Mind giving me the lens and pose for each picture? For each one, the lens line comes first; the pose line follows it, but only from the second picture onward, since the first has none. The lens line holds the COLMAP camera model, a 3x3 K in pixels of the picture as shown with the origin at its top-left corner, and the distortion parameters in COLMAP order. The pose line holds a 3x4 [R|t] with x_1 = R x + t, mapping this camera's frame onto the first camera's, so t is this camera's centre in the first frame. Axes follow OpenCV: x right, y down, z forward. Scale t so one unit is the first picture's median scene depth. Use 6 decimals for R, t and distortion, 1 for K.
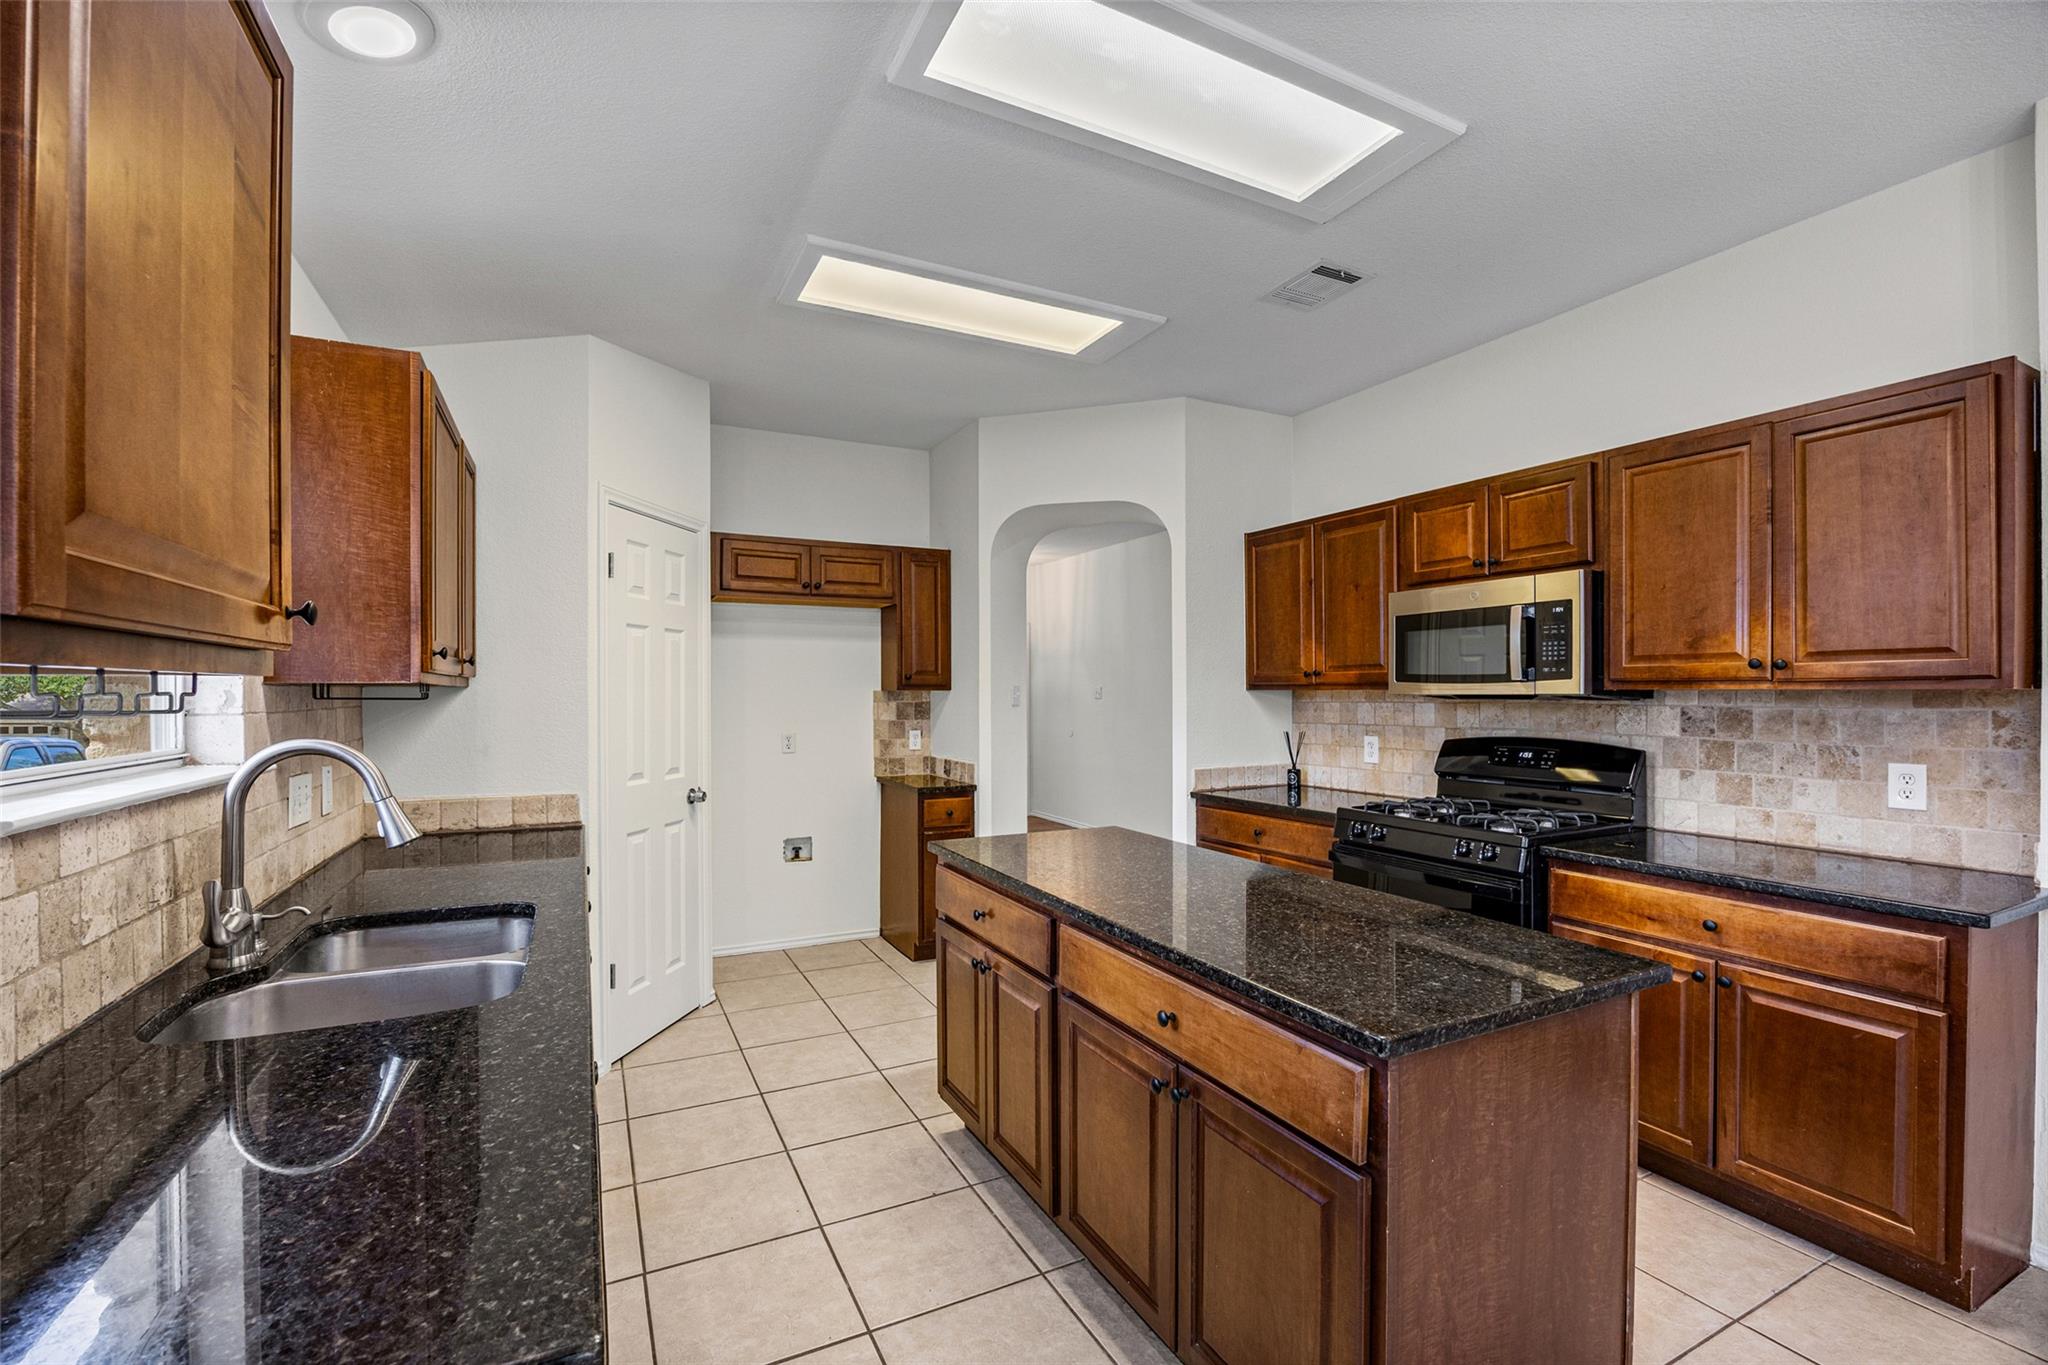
lens RADIAL K [[913.9, 0, 1040.3], [0, 913.9, 689.1], [0, 0, 1]] dist [-0.006611, -0.000380]
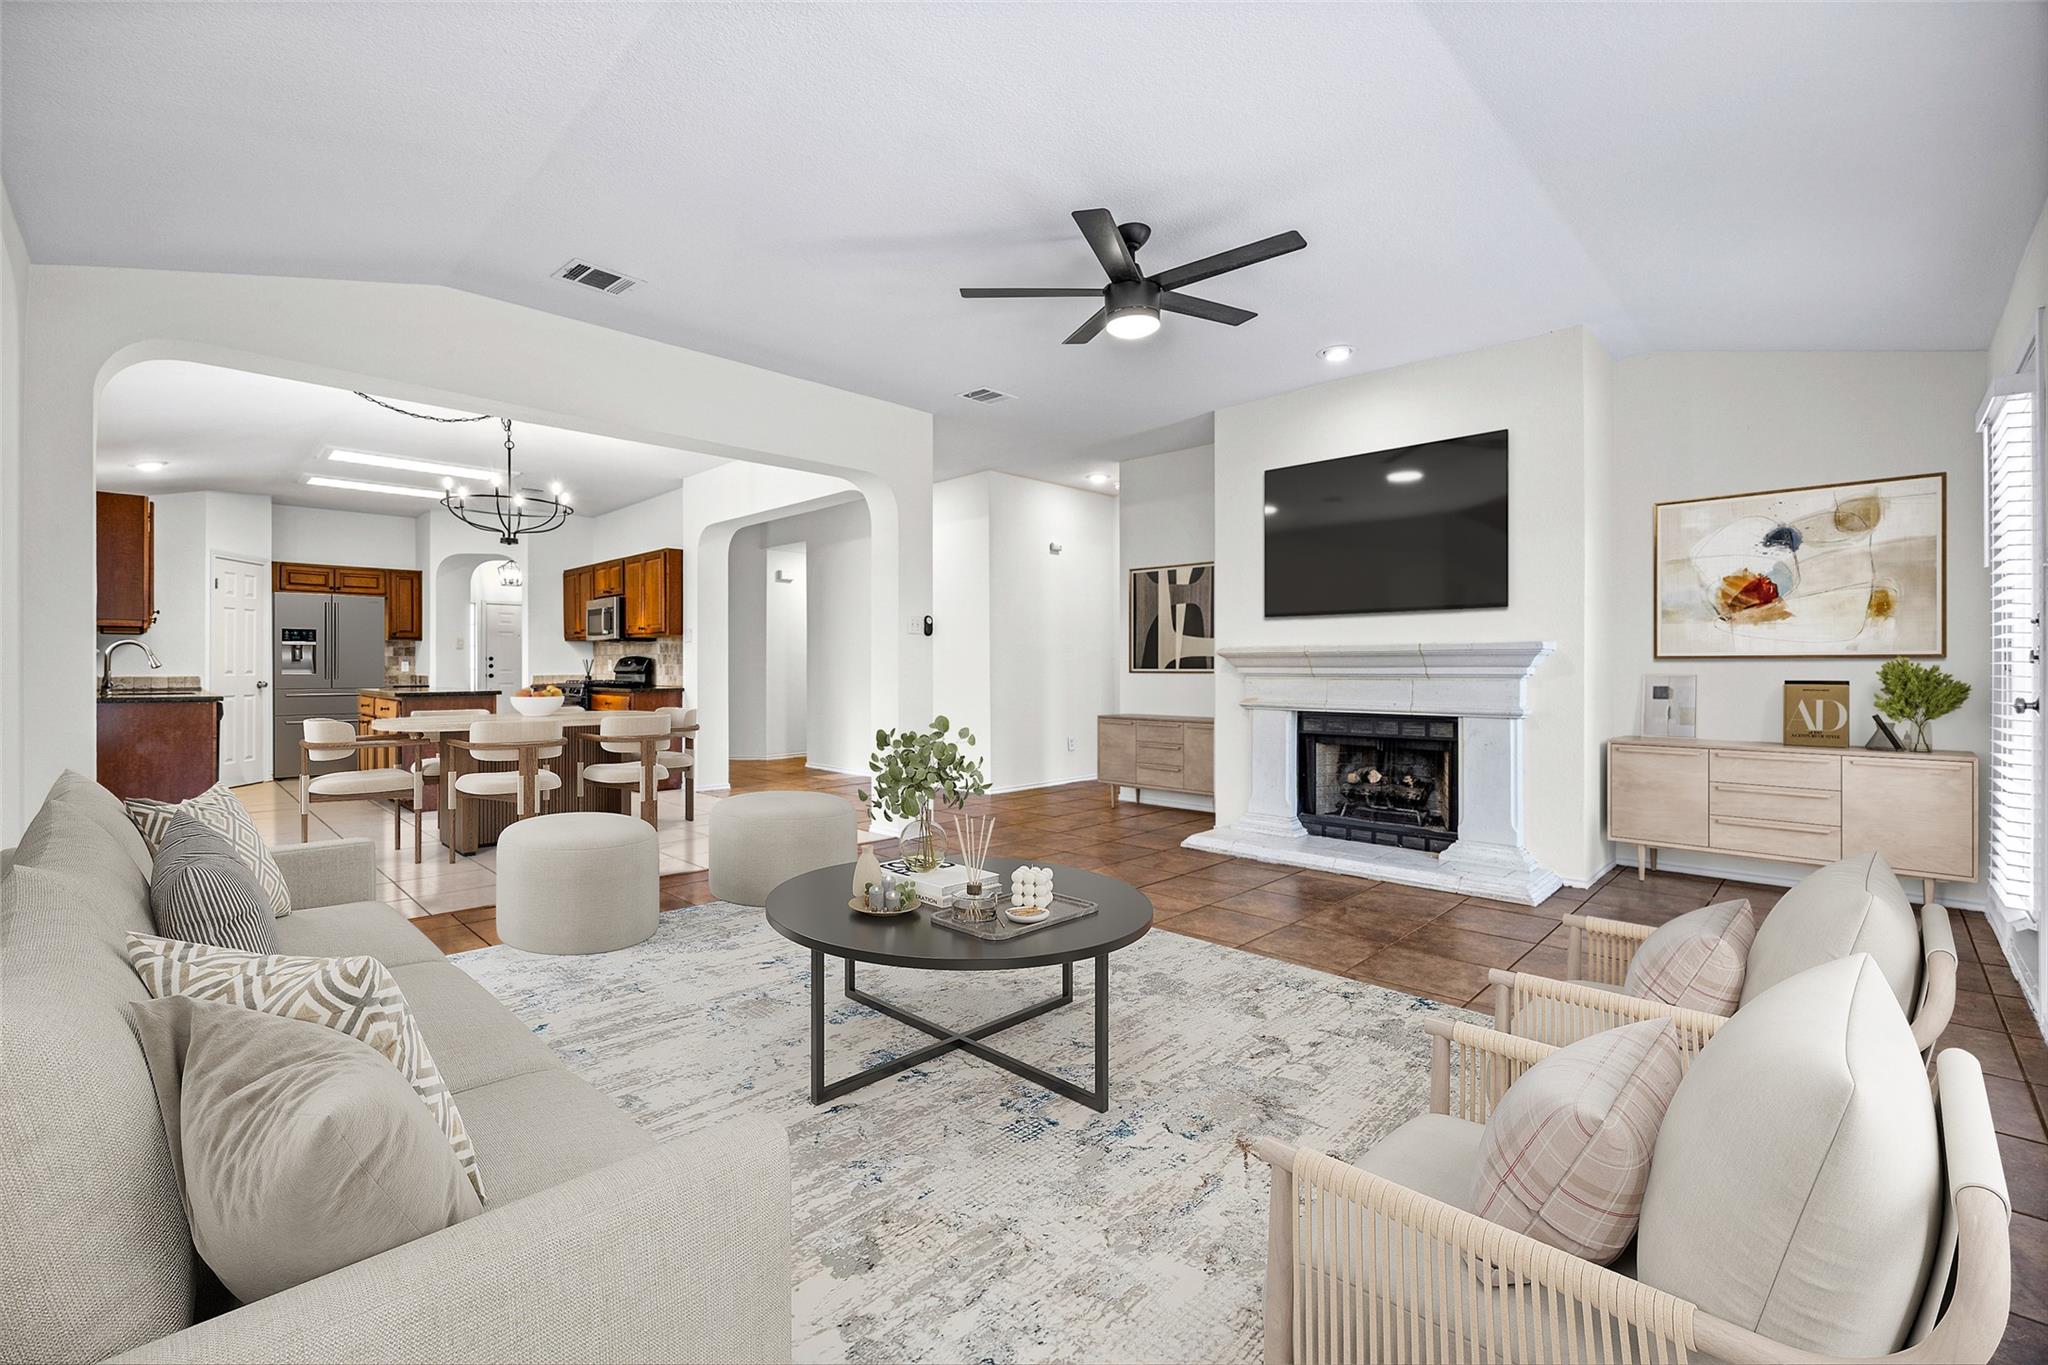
lens RADIAL K [[885.9, 0, 1010.8], [0, 885.9, 665.7], [0, 0, 1]] dist [0.013657, 0.000481]
pose [[0.951427, 0.002529, 0.307864, 0.716045], [-0.000787, 0.999983, -0.005783, 0.089526], [-0.307873, 0.005260, 0.951413, -1.706914]]
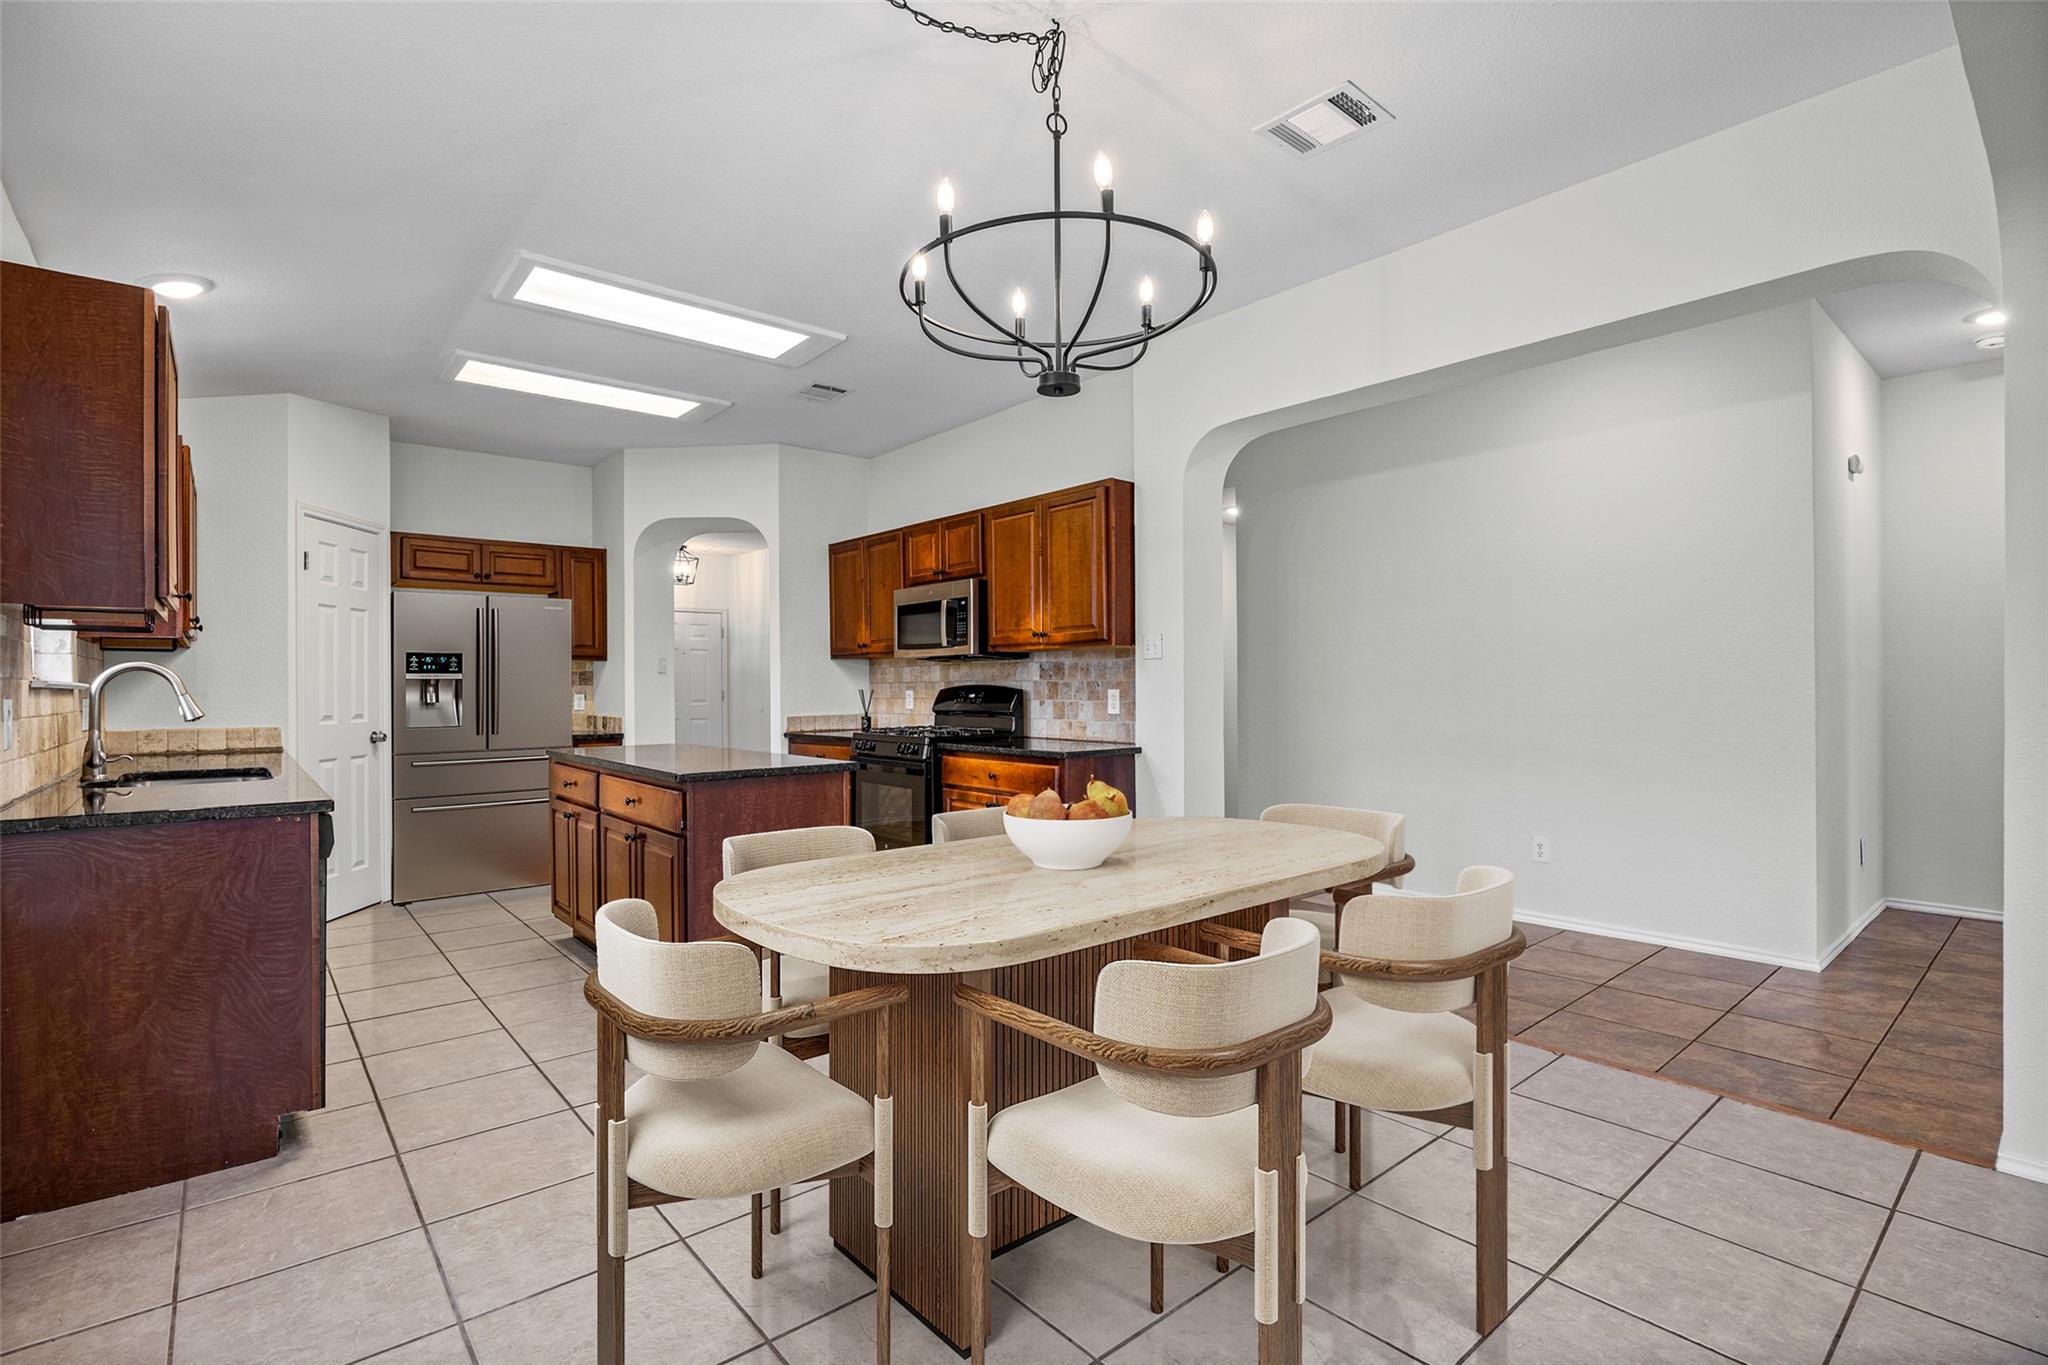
lens RADIAL K [[964.3, 0, 1022.0], [0, 964.3, 679.2], [0, 0, 1]] dist [-0.002865, -0.000843]
pose [[0.975941, -0.002891, 0.218017, 0.227977], [0.003583, 0.999990, -0.002779, 0.043151], [-0.218007, 0.003494, 0.975941, -0.559522]]
